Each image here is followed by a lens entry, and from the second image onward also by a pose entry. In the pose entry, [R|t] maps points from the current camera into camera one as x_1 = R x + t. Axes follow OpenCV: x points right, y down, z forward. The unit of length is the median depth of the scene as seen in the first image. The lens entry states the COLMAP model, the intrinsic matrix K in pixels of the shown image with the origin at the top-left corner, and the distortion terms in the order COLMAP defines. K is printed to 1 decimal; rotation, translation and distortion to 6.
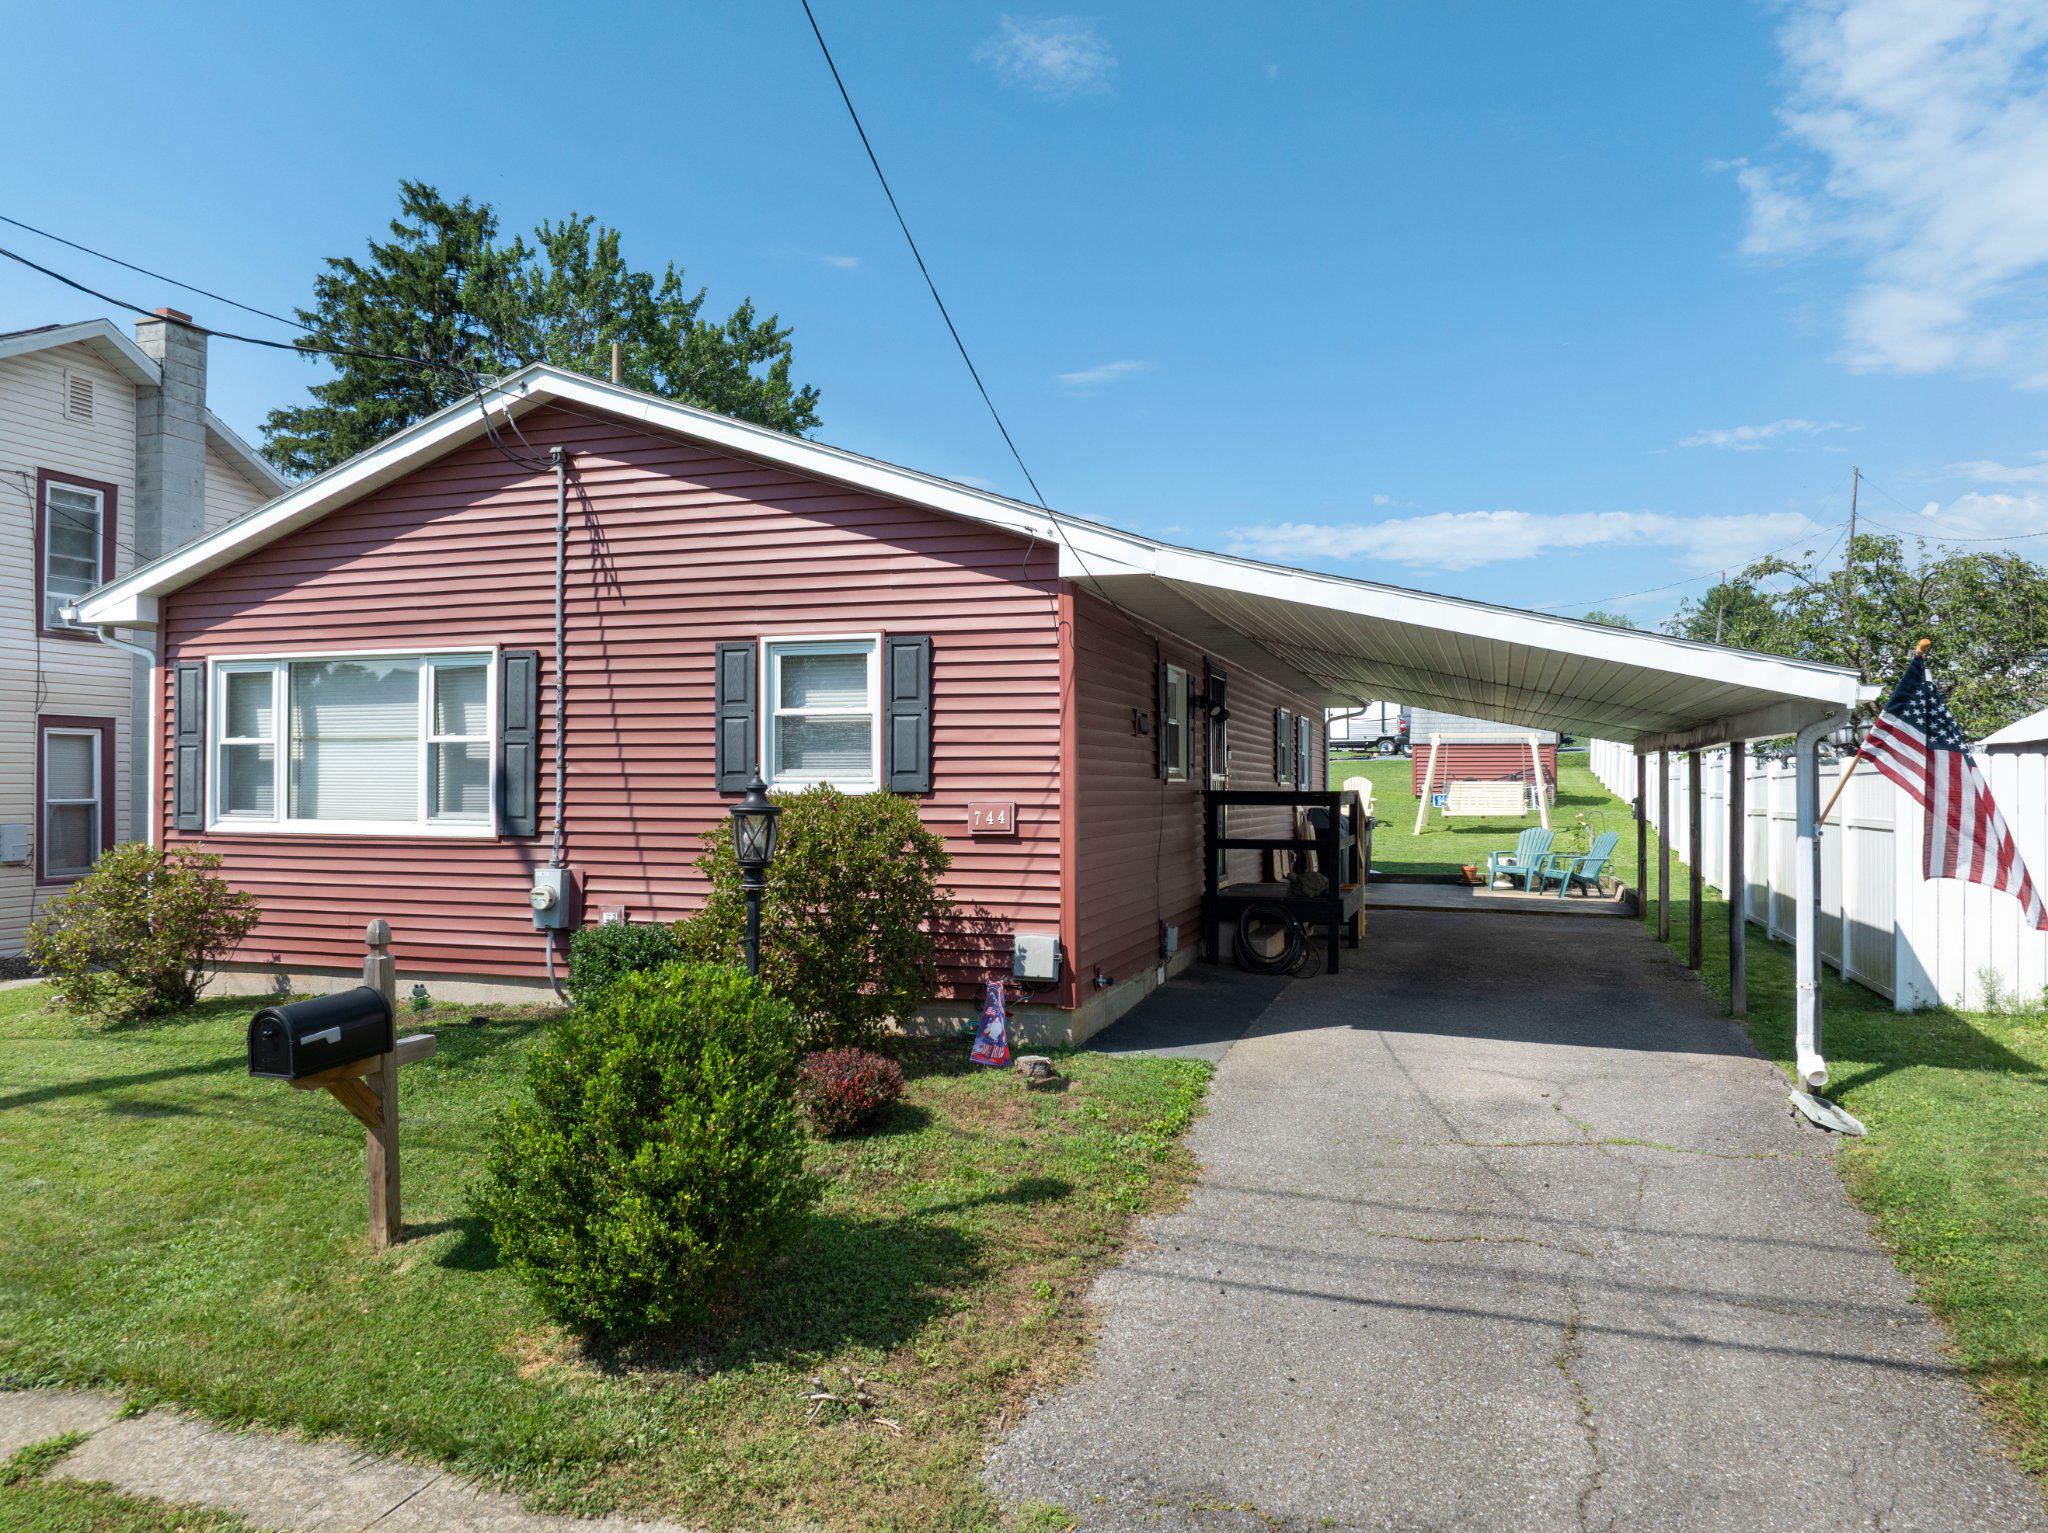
lens RADIAL K [[1429.2, 0, 1031.7], [0, 1429.2, 772.5], [0, 0, 1]] dist [-0.027205, 0.003399]
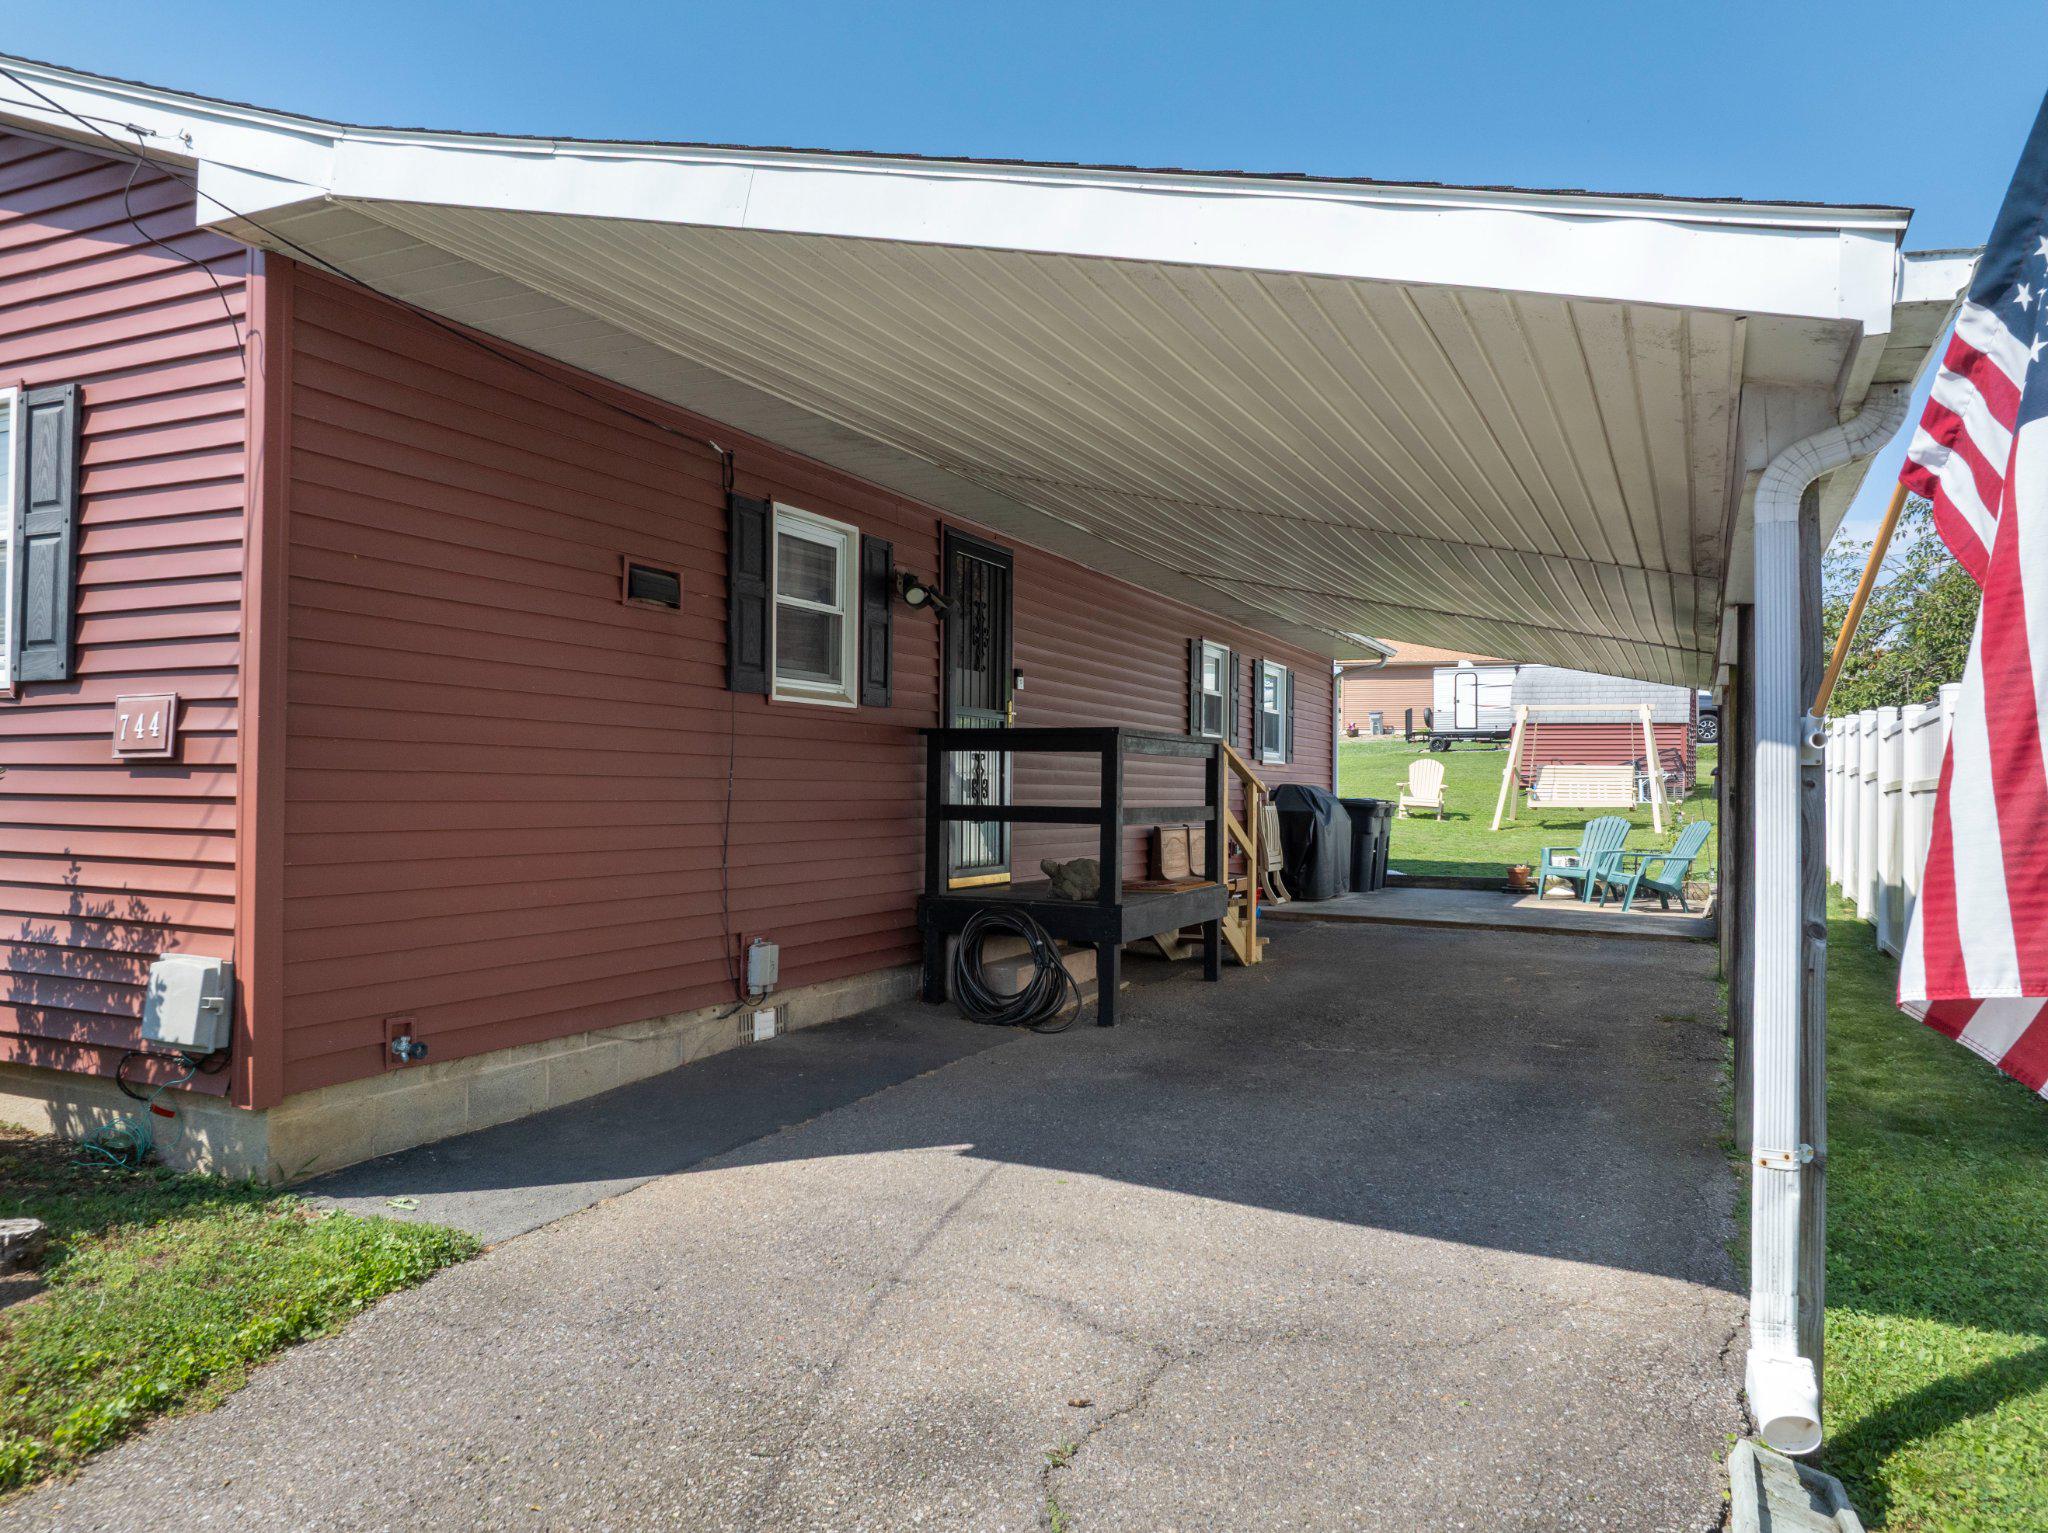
lens RADIAL K [[1429.2, 0, 1031.7], [0, 1429.2, 772.5], [0, 0, 1]] dist [-0.027205, 0.003399]
pose [[0.992088, 0.008675, -0.125244, 0.255414], [-0.008934, 0.999959, -0.001500, 0.033633], [0.125226, 0.002607, 0.992125, 0.389012]]
